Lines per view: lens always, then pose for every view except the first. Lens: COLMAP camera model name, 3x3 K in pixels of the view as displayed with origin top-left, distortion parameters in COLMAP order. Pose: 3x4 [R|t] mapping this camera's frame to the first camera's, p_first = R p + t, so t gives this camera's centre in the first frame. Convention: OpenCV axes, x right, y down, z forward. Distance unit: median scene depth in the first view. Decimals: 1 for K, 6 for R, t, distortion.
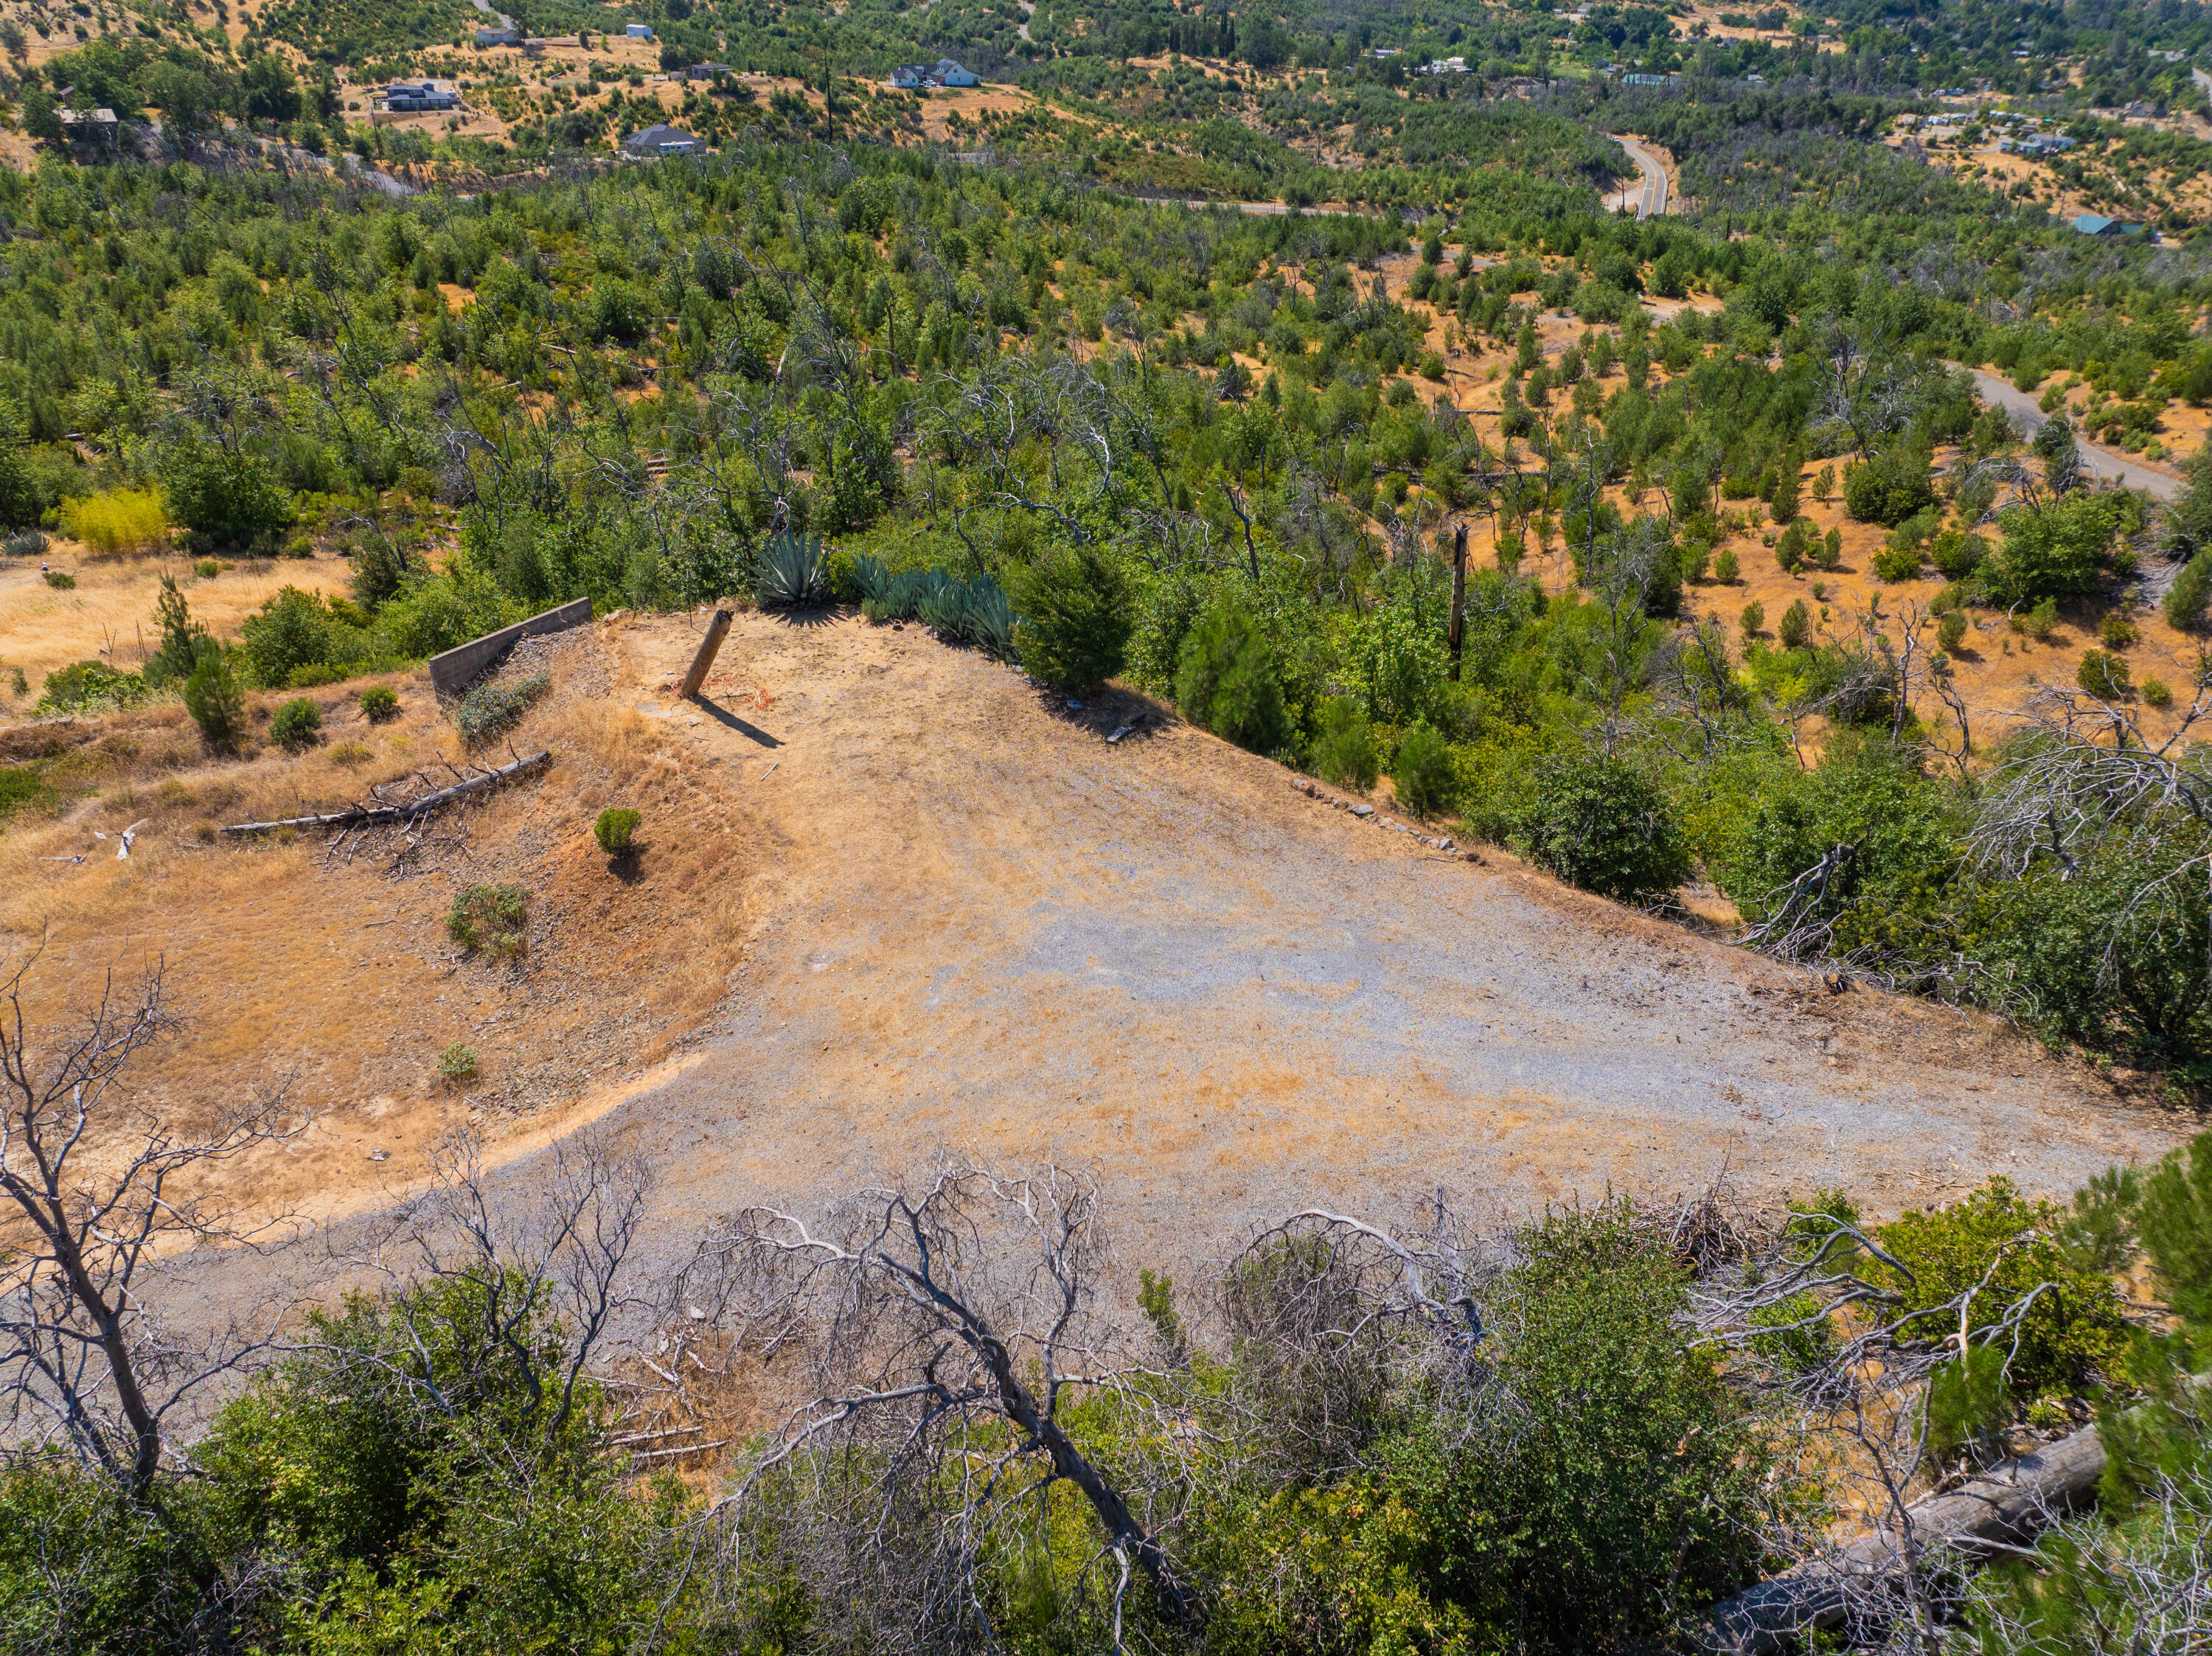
lens RADIAL K [[1548.6, 0, 1106.0], [0, 1548.6, 828.0], [0, 0, 1]] dist [-0.073750, 0.050748]
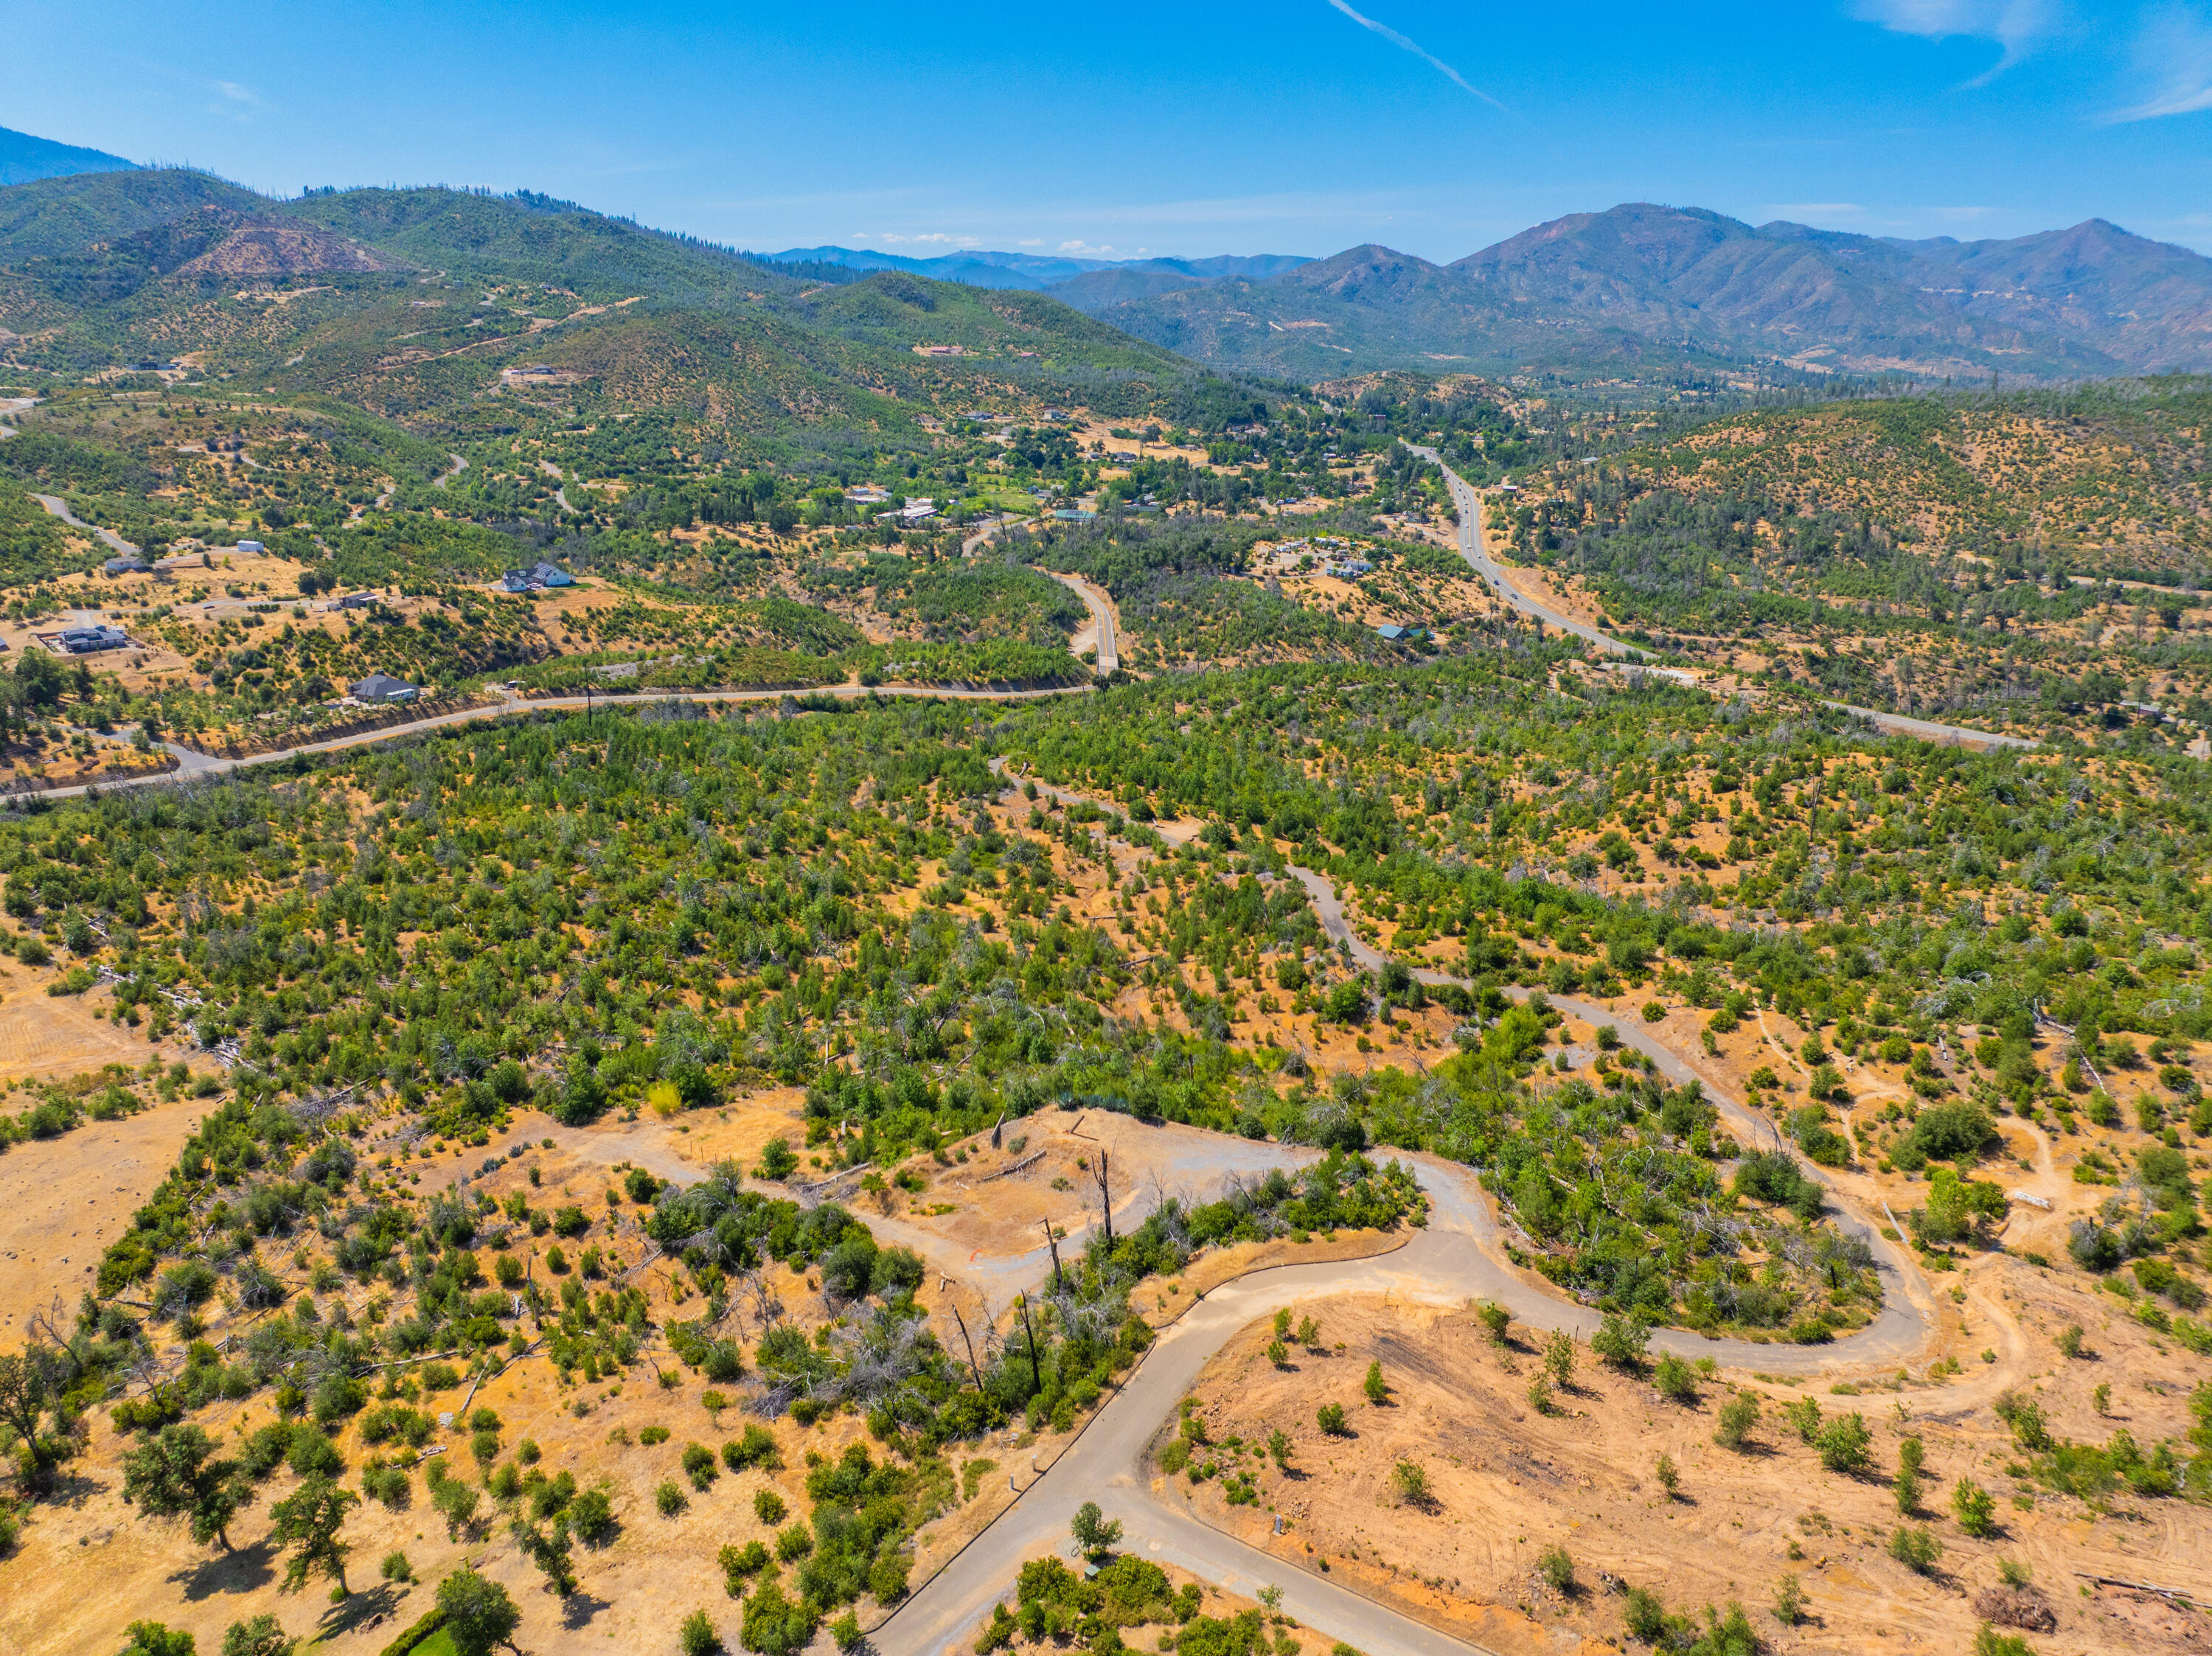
lens RADIAL K [[1554.9, 0, 1120.1], [0, 1554.9, 827.6], [0, 0, 1]] dist [-0.048312, 0.012411]
pose [[0.935082, -0.113883, 0.335637, -0.118421], [0.176313, 0.970952, -0.161757, -0.014498], [-0.307467, 0.210434, 0.927999, -0.270211]]
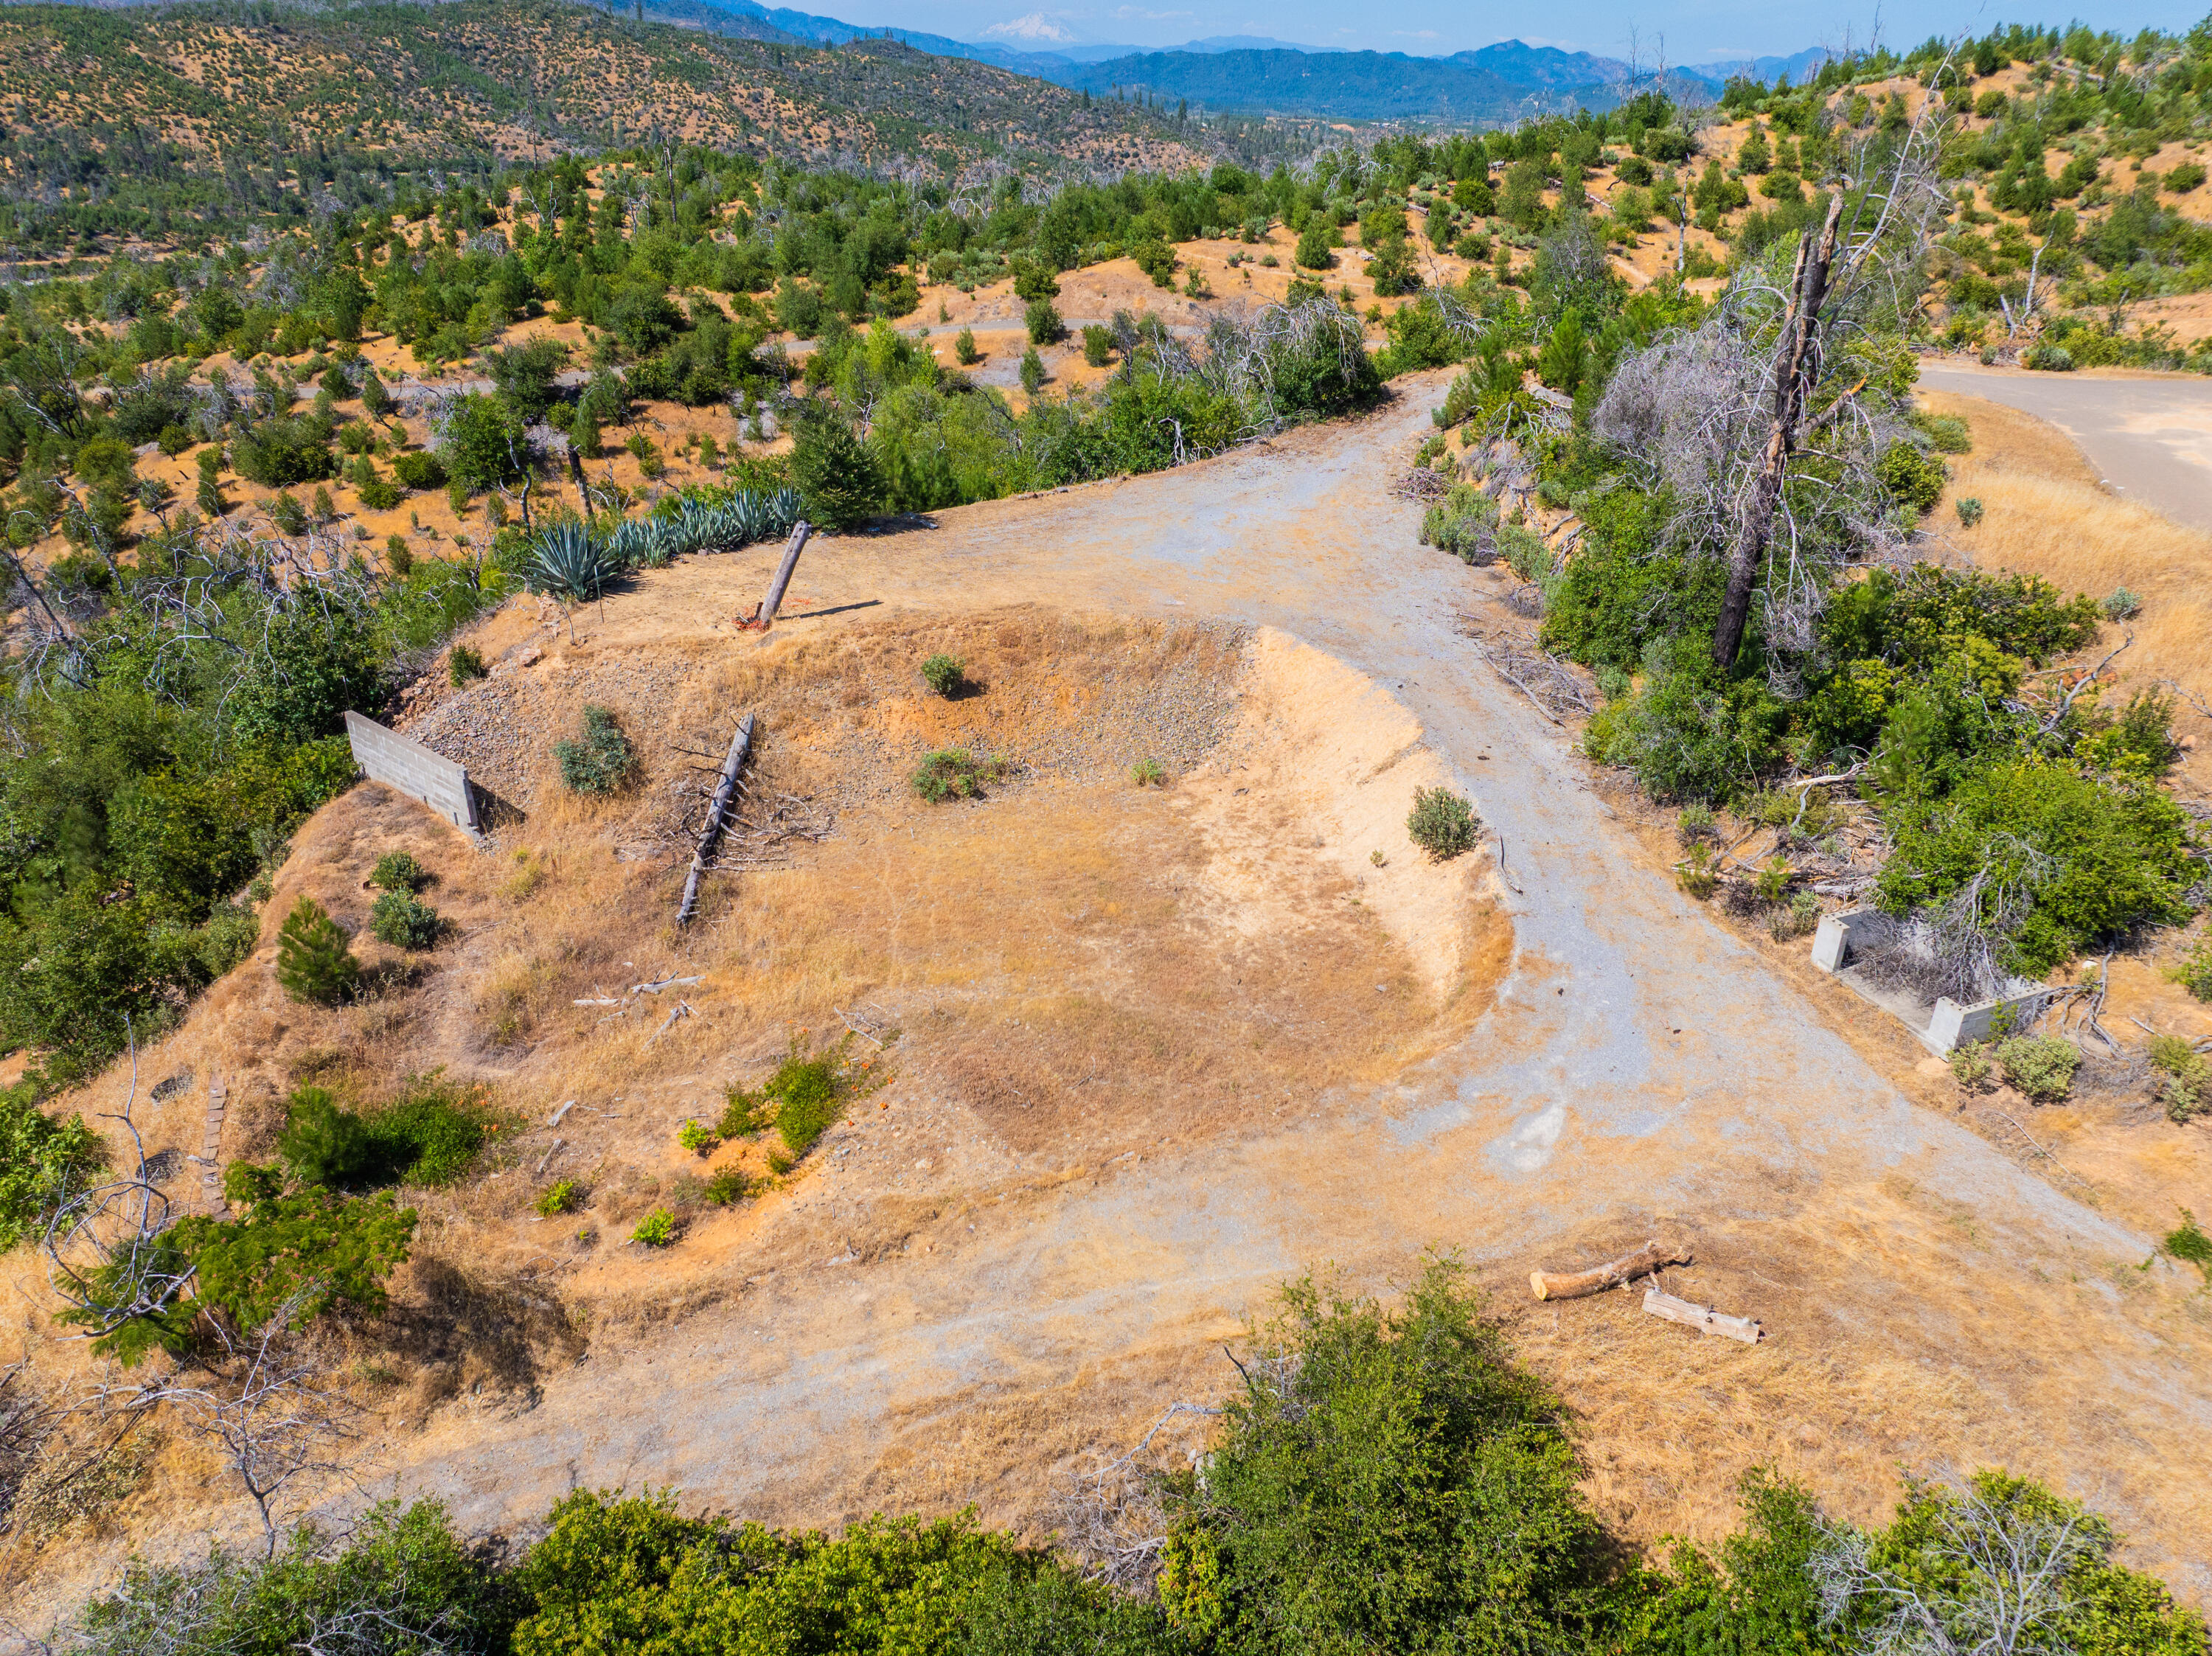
lens RADIAL K [[1575.4, 0, 1106.0], [0, 1575.4, 828.0], [0, 0, 1]] dist [-0.090330, 0.065114]
pose [[0.139689, -0.448355, 0.882873, -0.094406], [0.469598, 0.814967, 0.339569, -0.017506], [-0.871760, 0.367161, 0.324388, 0.034769]]
